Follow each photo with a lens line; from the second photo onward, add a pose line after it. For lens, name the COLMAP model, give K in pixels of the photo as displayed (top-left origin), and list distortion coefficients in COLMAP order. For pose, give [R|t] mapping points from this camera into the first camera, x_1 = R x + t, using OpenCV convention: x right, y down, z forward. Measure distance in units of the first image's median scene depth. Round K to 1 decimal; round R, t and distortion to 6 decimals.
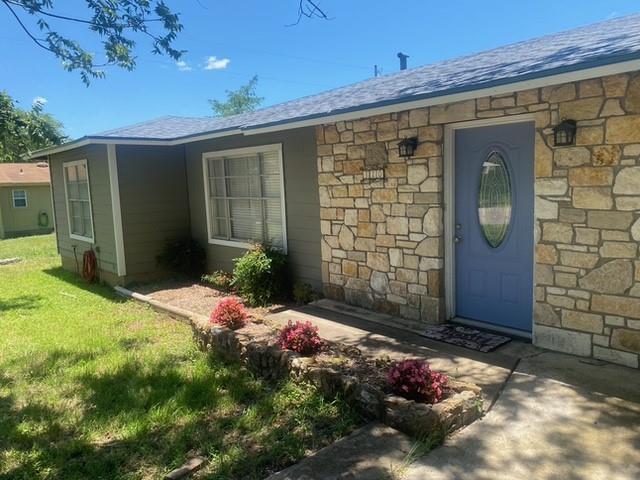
lens RADIAL K [[488.6, 0, 320.0], [0, 488.6, 240.0], [0, 0, 1]] dist [0.042236, -0.050812]
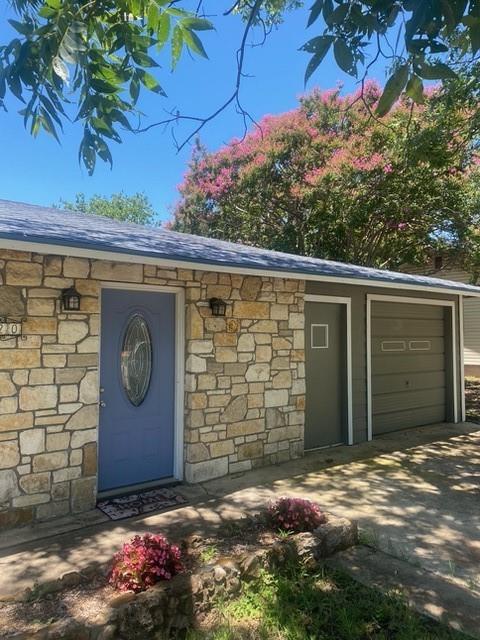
lens RADIAL K [[488.6, 0, 240.7], [0, 488.6, 308.4], [0, 0, 1]] dist [0.042236, -0.050812]
pose [[0.029130, 0.095973, 0.994958, -0.650206], [0.124214, 0.987317, -0.098873, -0.055326], [-0.991828, 0.126468, 0.016839, 0.702553]]
